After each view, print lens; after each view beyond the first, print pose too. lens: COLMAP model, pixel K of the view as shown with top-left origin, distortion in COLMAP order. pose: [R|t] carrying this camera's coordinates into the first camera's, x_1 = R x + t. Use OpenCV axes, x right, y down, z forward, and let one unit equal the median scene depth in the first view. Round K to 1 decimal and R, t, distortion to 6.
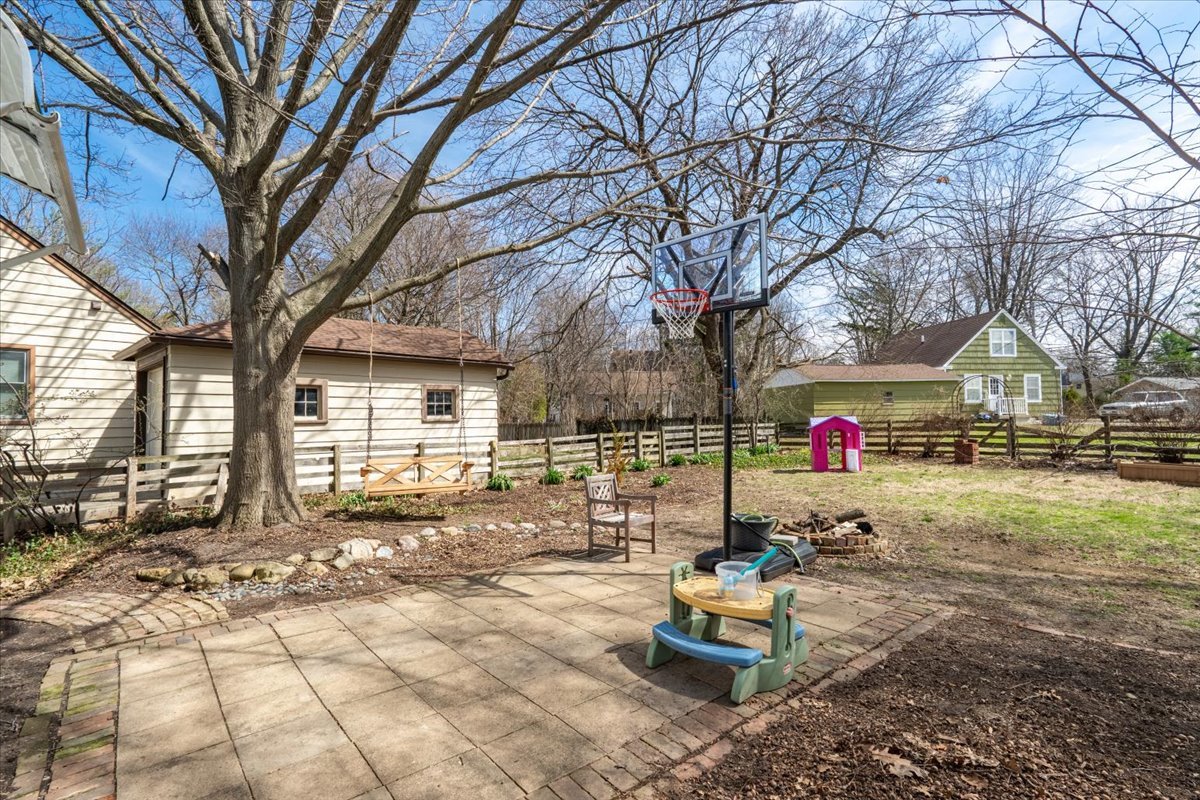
lens RADIAL K [[567.2, 0, 599.0], [0, 567.2, 415.6], [0, 0, 1]] dist [0.002009, -0.000332]
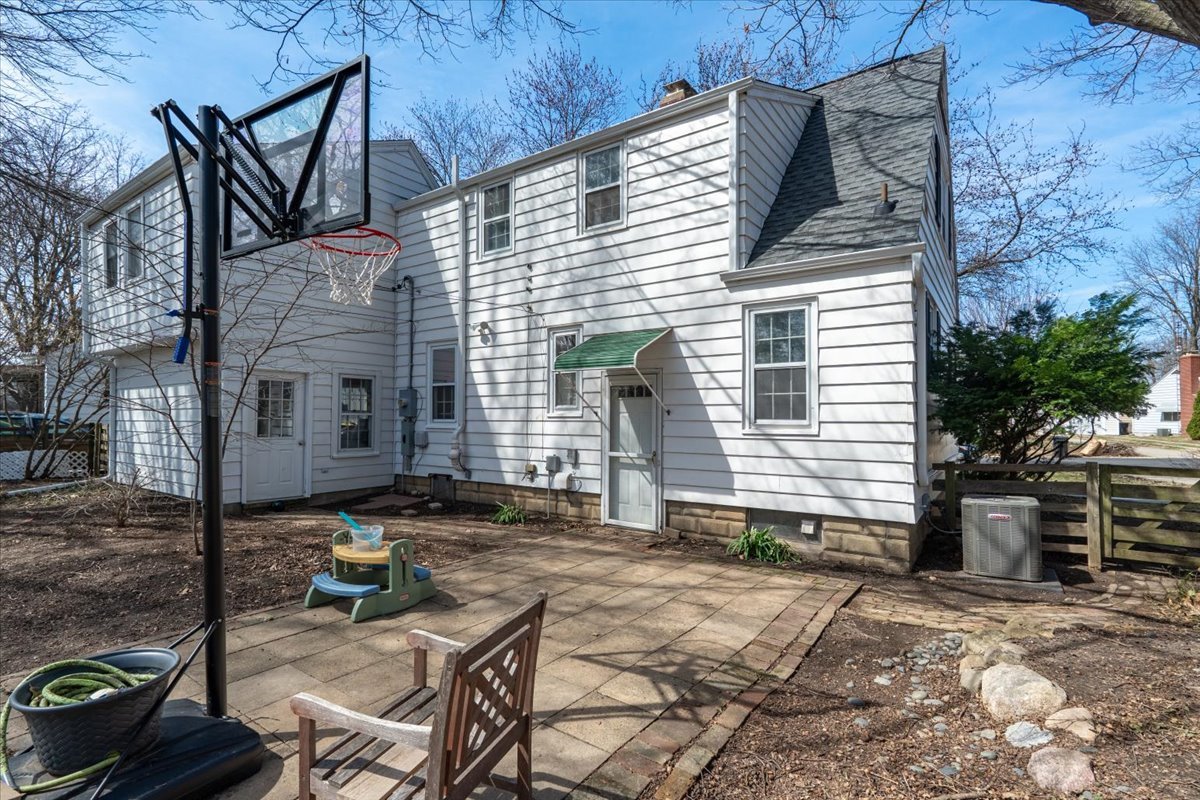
lens RADIAL K [[567.2, 0, 599.0], [0, 567.2, 415.6], [0, 0, 1]] dist [0.002009, -0.000332]
pose [[-0.966373, 0.007924, -0.257022, 0.025648], [0.009620, 0.999939, -0.005345, 0.005450], [0.256964, -0.007638, -0.966391, 1.223590]]
